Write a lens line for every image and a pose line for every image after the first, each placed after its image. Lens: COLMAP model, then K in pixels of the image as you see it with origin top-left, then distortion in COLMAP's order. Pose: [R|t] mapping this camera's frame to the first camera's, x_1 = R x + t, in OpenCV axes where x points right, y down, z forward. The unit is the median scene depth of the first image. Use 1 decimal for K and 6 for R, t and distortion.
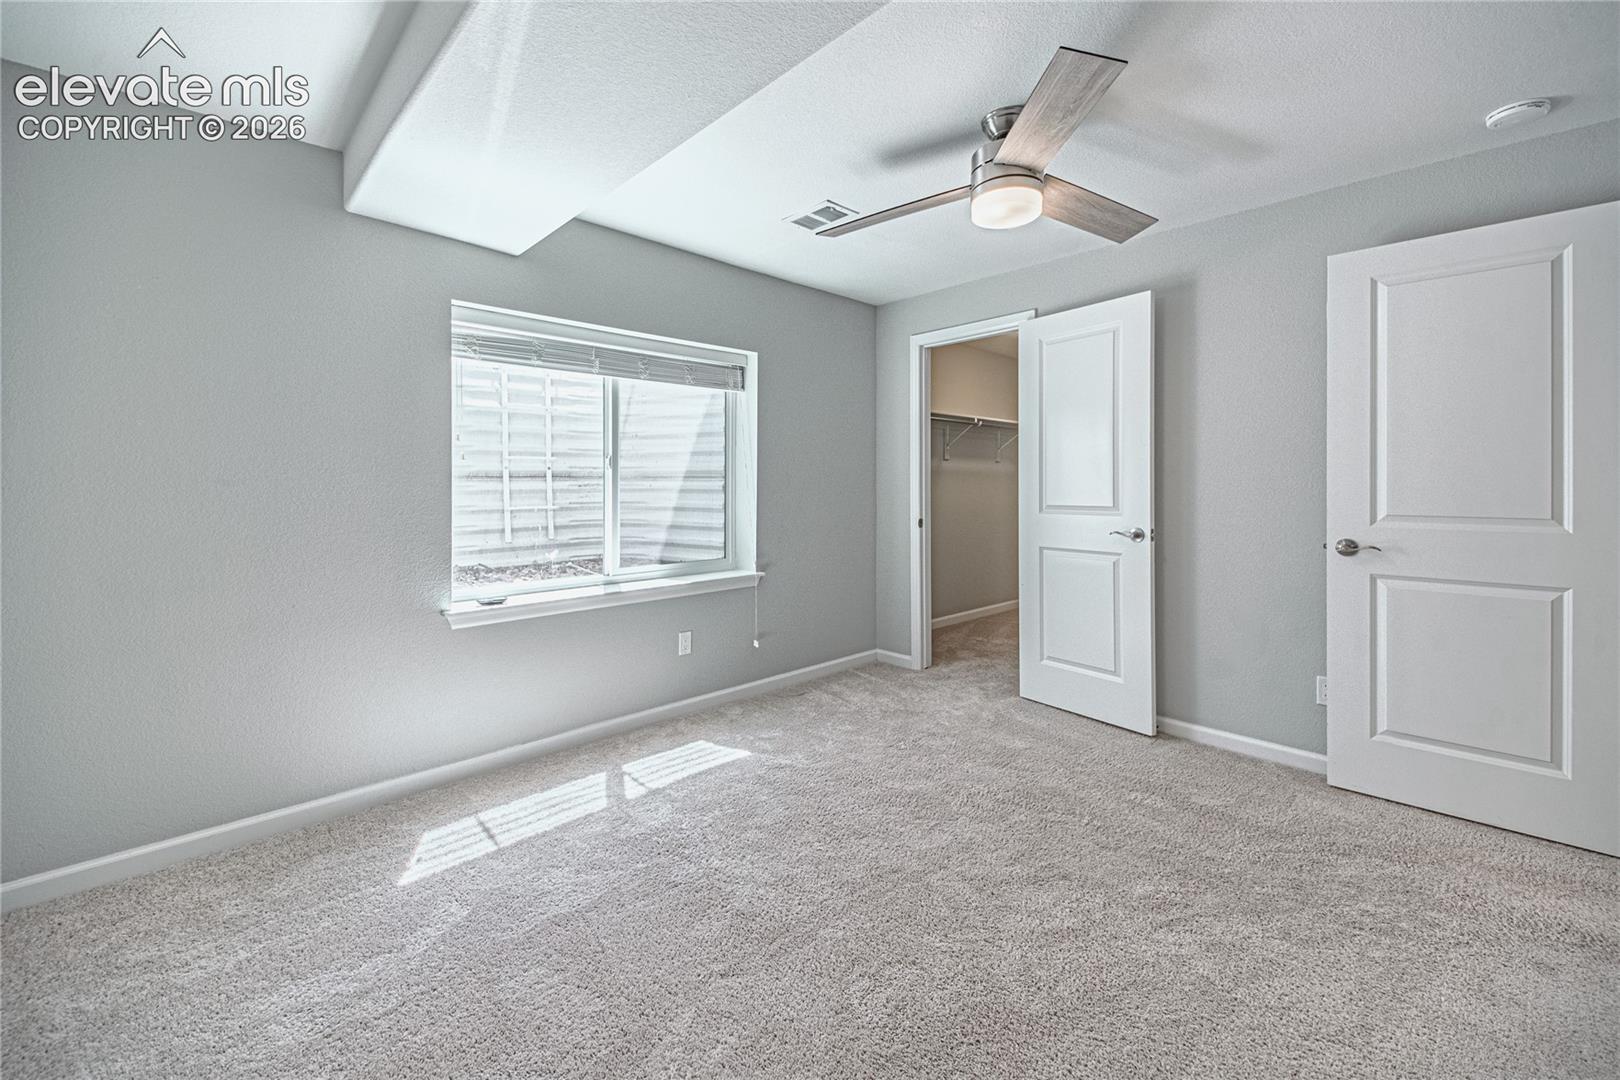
lens RADIAL K [[649.7, 0, 811.5], [0, 649.7, 495.9], [0, 0, 1]] dist [0.000599, -0.000025]
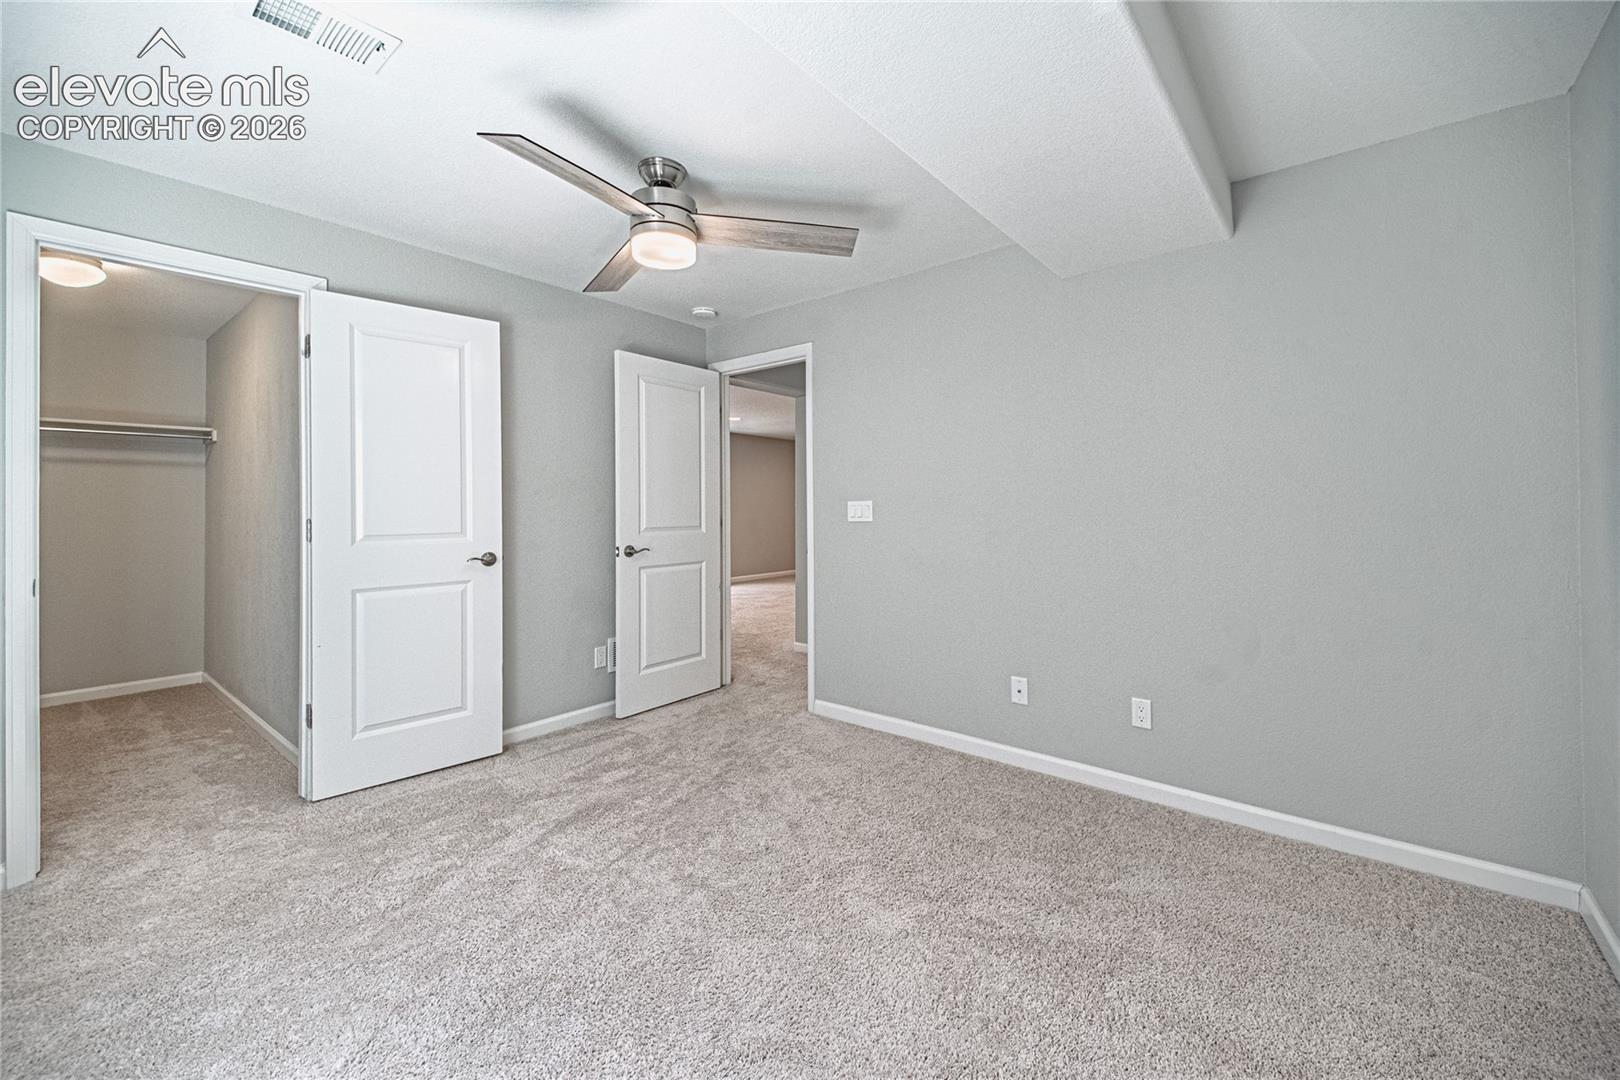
lens RADIAL K [[649.7, 0, 811.5], [0, 649.7, 495.9], [0, 0, 1]] dist [0.000599, -0.000025]
pose [[-0.116993, 0.017806, 0.992973, -0.664740], [0.022276, 0.999635, -0.015301, -0.013458], [-0.992883, 0.020329, -0.117347, 0.735927]]
